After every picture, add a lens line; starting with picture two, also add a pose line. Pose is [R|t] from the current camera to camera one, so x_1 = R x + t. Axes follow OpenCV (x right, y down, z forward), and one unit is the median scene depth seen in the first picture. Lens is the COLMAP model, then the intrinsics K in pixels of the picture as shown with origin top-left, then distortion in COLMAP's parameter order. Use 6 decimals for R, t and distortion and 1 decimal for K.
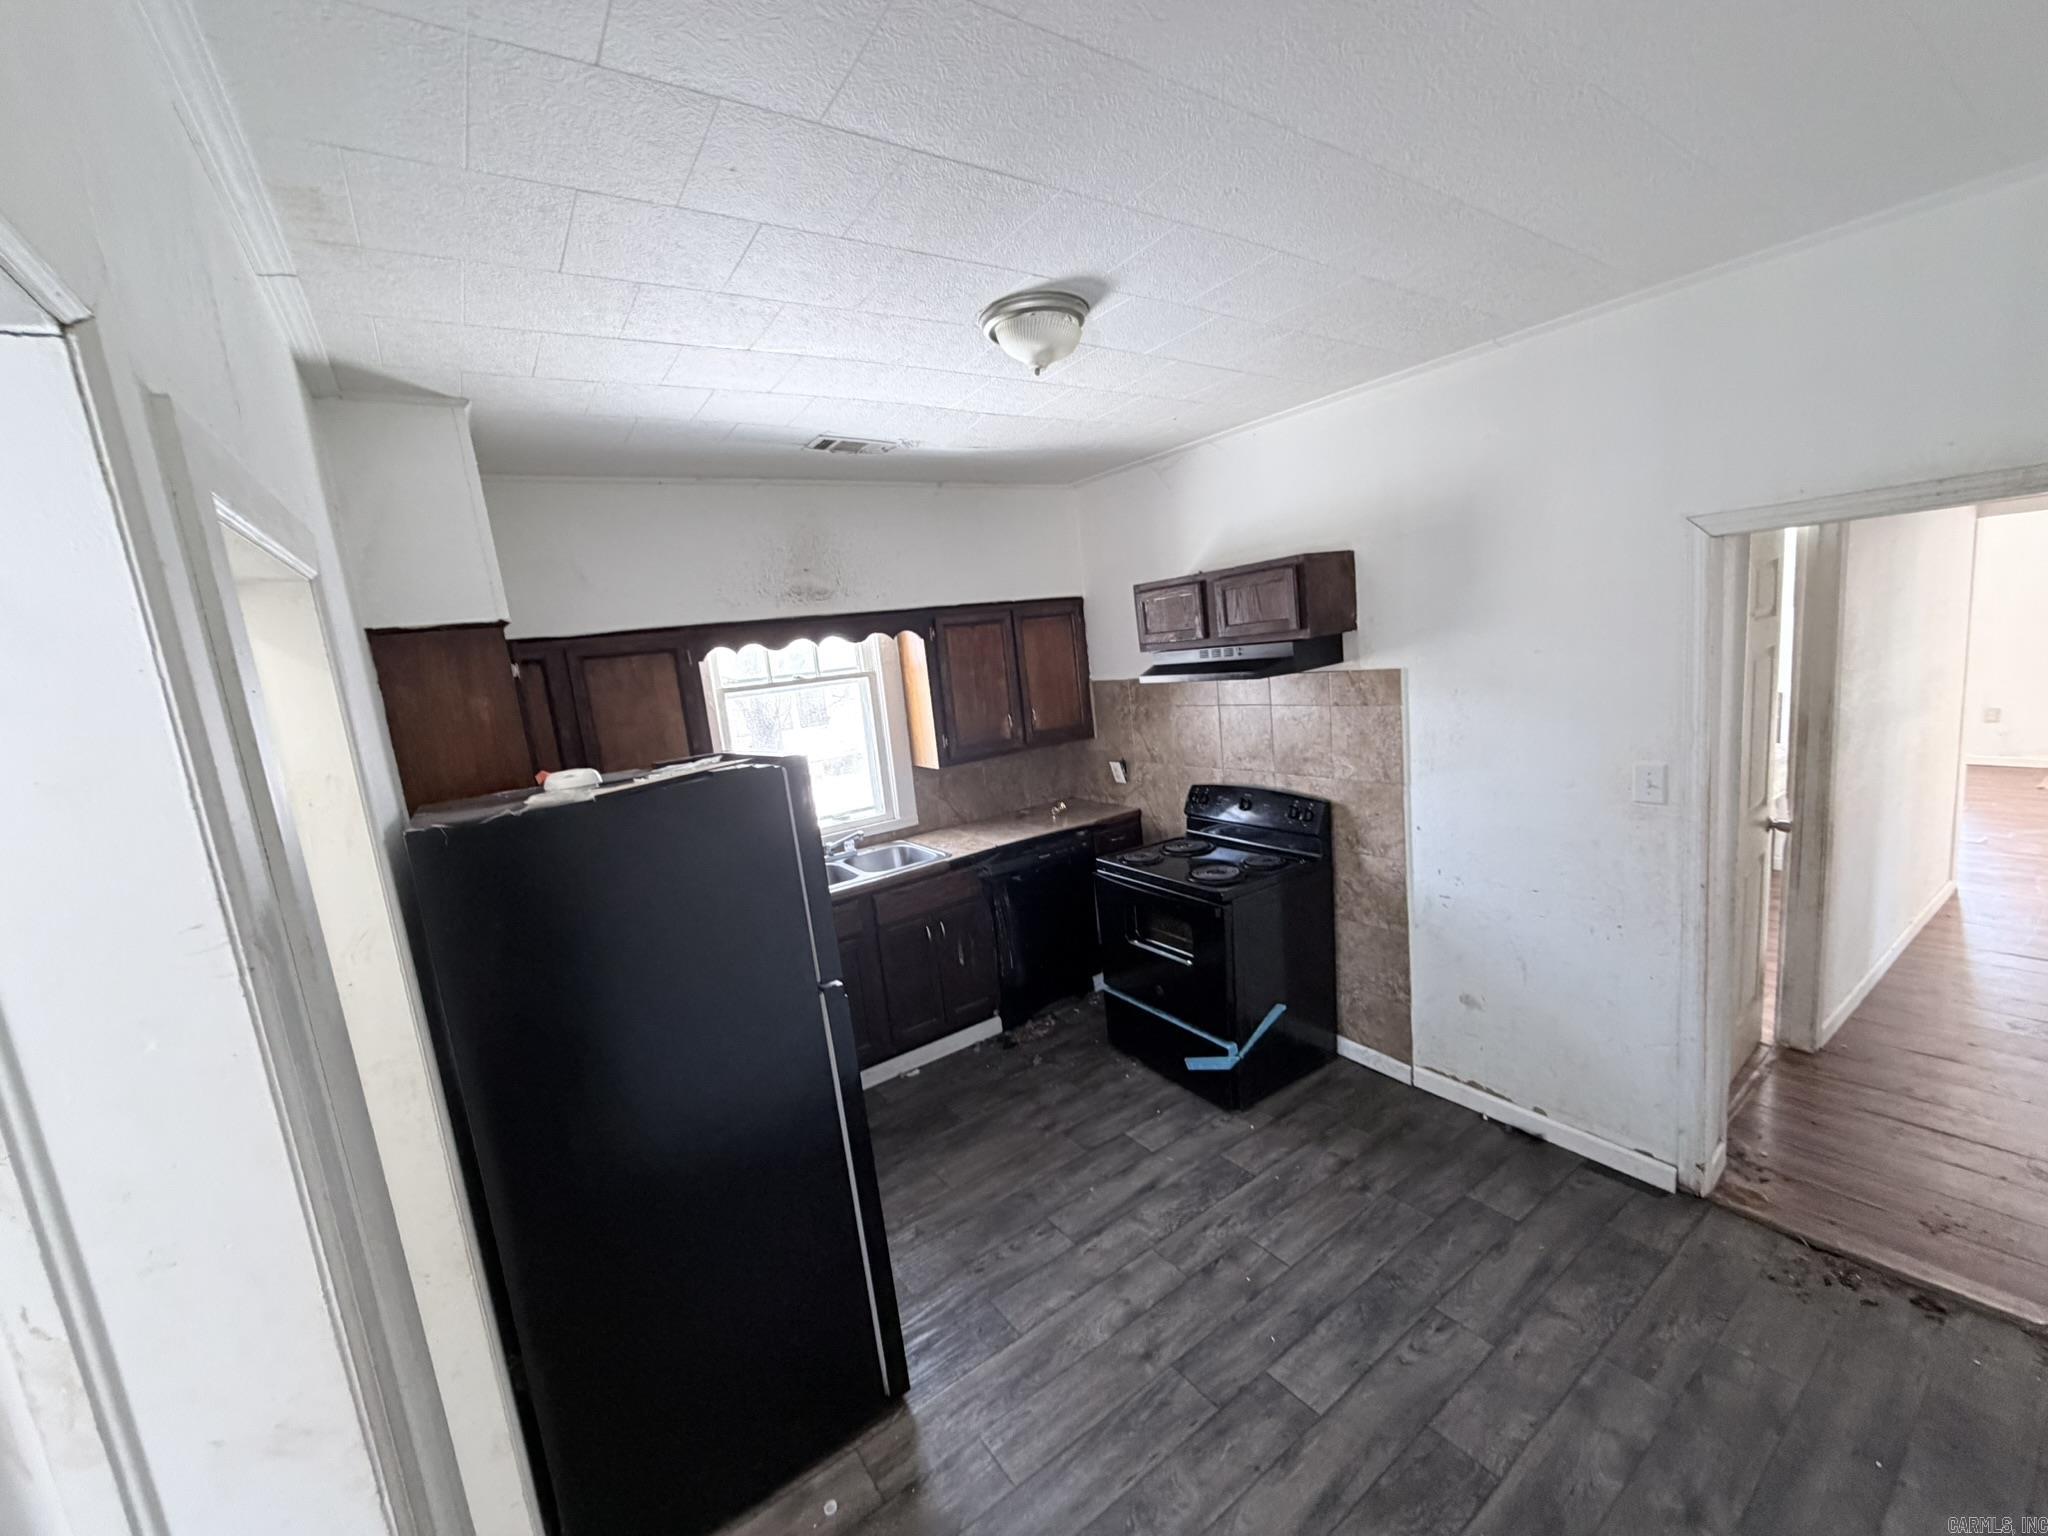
lens RADIAL K [[809.8, 0, 1014.1], [0, 809.8, 778.0], [0, 0, 1]] dist [0.000919, -0.000122]
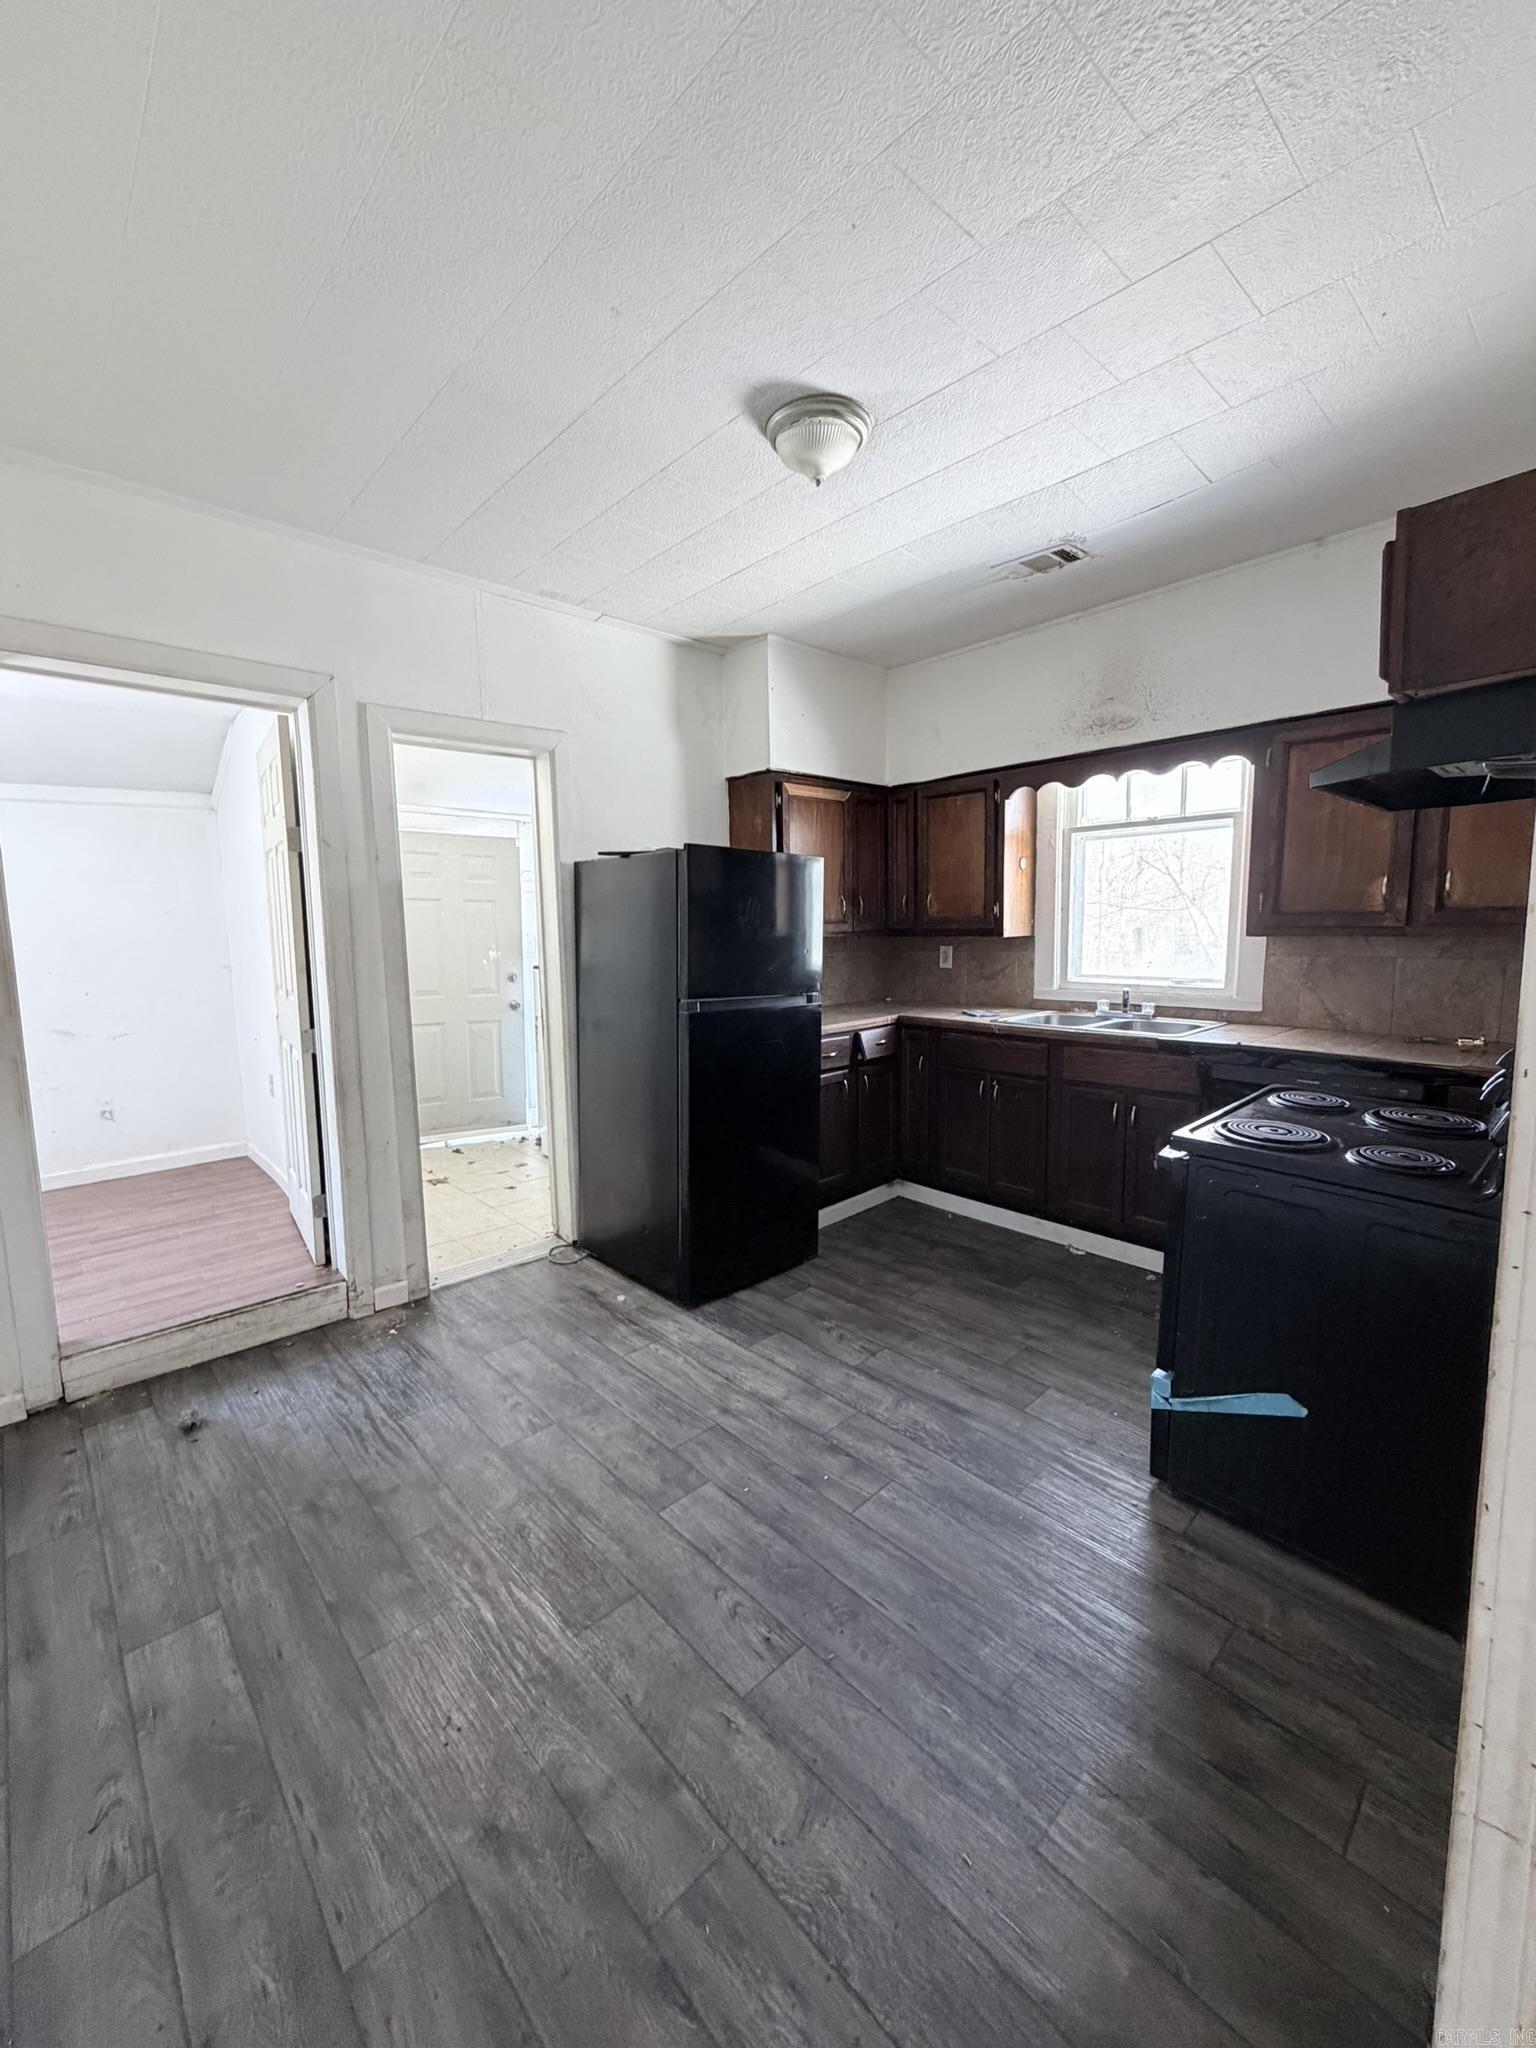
lens RADIAL K [[809.8, 0, 768.0], [0, 809.8, 1024.0], [0, 0, 1]] dist [0.000919, -0.000122]
pose [[0.155683, 0.227650, -0.961217, 0.983702], [-0.159771, 0.966072, 0.202923, -0.025016], [0.974801, 0.121983, 0.186773, 0.693356]]
